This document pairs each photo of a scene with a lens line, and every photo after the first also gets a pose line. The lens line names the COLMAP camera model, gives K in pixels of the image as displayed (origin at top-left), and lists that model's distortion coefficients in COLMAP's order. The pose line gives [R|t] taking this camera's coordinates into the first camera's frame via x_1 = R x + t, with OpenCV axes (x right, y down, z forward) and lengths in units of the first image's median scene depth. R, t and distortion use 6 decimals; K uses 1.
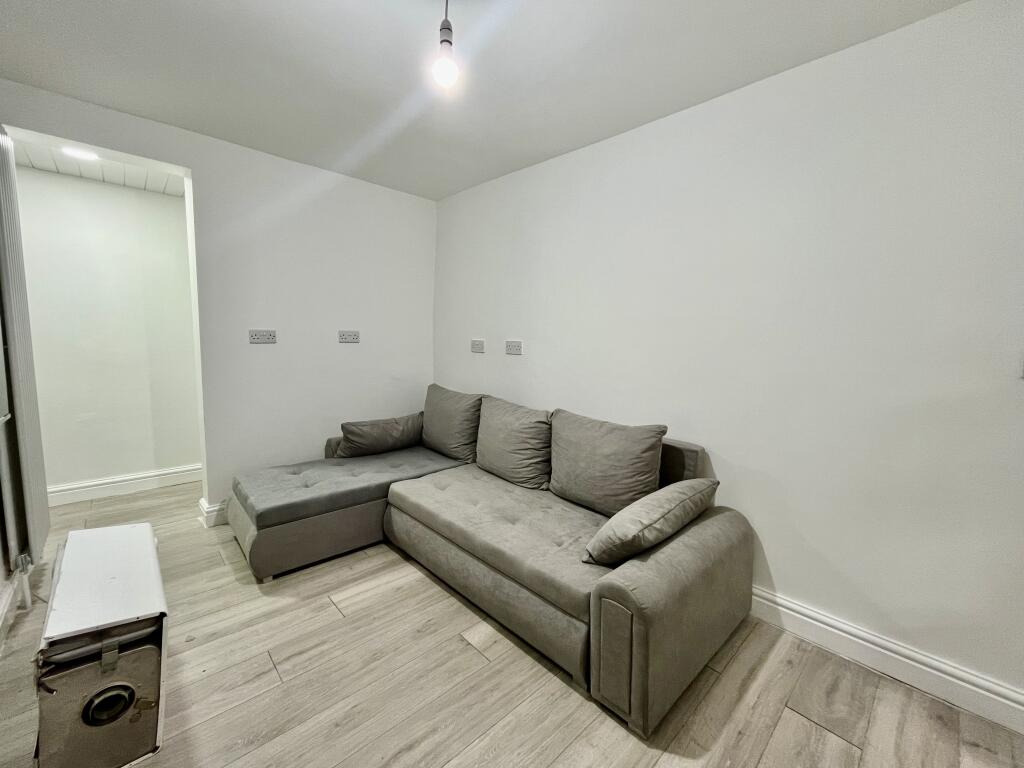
lens RADIAL K [[414.6, 0, 508.0], [0, 414.6, 383.7], [0, 0, 1]] dist [-0.001960, -0.000356]
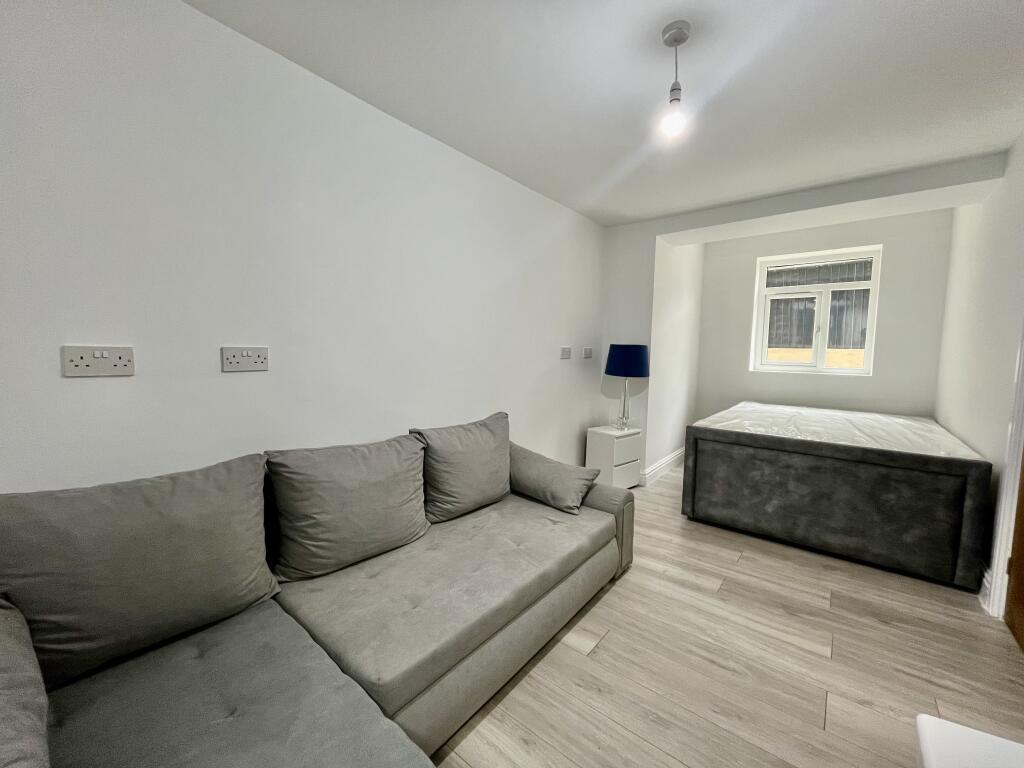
lens RADIAL K [[414.6, 0, 508.0], [0, 414.6, 383.7], [0, 0, 1]] dist [-0.001960, -0.000356]
pose [[-0.131495, -0.110702, 0.985116, -1.013245], [0.091812, 0.988114, 0.123294, -0.166418], [-0.987056, 0.106658, -0.119769, 1.276618]]
